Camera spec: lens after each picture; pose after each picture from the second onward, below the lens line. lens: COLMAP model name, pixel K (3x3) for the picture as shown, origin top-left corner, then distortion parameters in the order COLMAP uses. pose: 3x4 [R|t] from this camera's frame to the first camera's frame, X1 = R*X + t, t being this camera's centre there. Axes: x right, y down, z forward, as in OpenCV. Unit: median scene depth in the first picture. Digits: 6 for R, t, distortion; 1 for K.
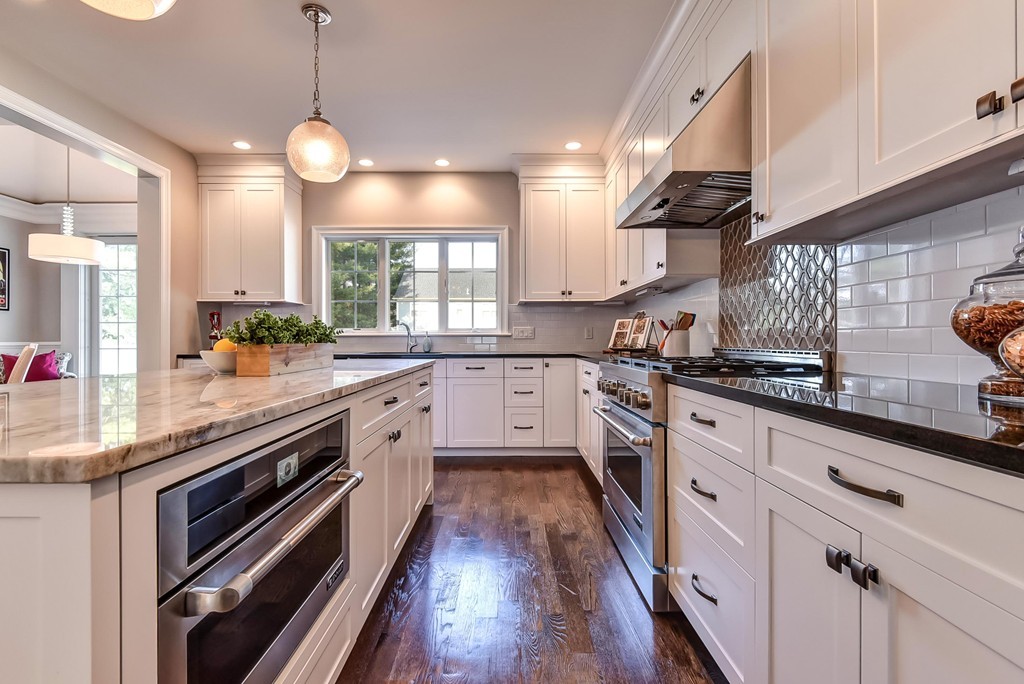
lens RADIAL K [[460.7, 0, 495.8], [0, 460.7, 339.0], [0, 0, 1]] dist [0.000296, -0.000174]
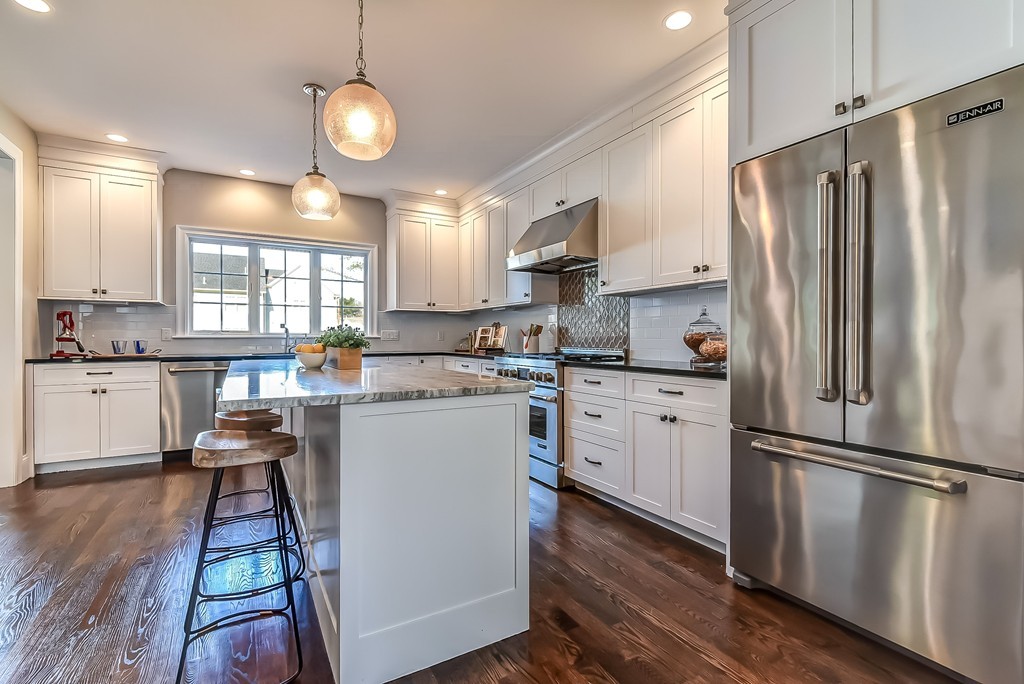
lens RADIAL K [[460.7, 0, 495.8], [0, 460.7, 339.0], [0, 0, 1]] dist [0.000296, -0.000174]
pose [[0.876519, 0.000651, 0.481367, -0.364783], [-0.002141, 0.999994, 0.002545, -0.010138], [-0.481363, -0.003261, 0.876516, -0.243412]]
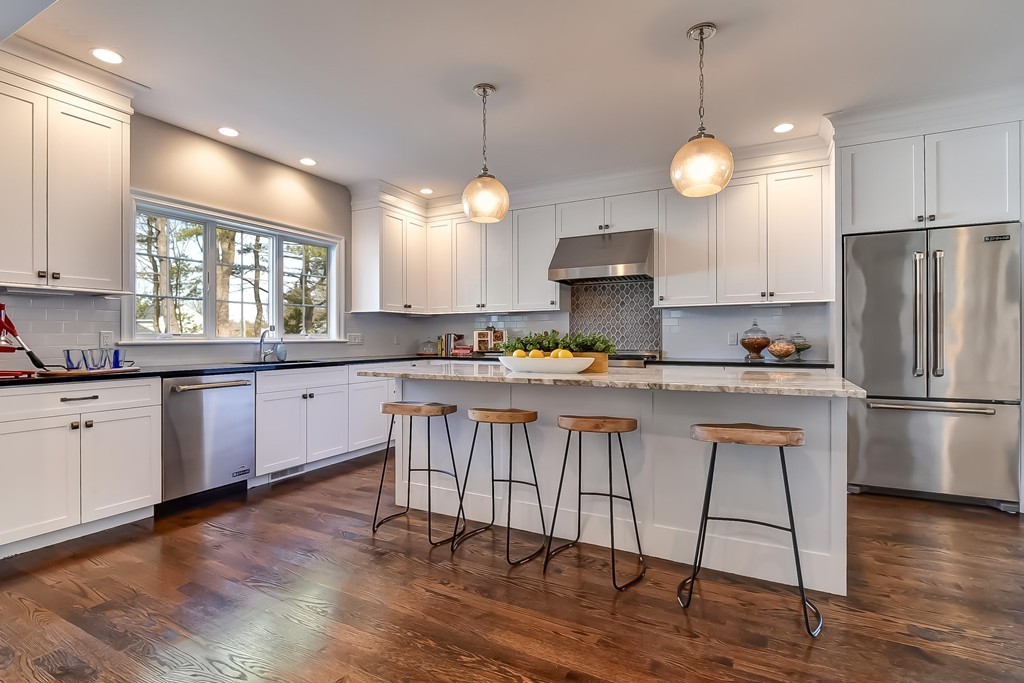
lens RADIAL K [[474.3, 0, 496.6], [0, 474.3, 337.7], [0, 0, 1]] dist [-0.002609, -0.000679]
pose [[0.507428, 0.001672, 0.861693, -0.962397], [0.001918, 0.999993, -0.003070, -0.016838], [-0.861692, 0.003211, 0.507421, 0.202081]]
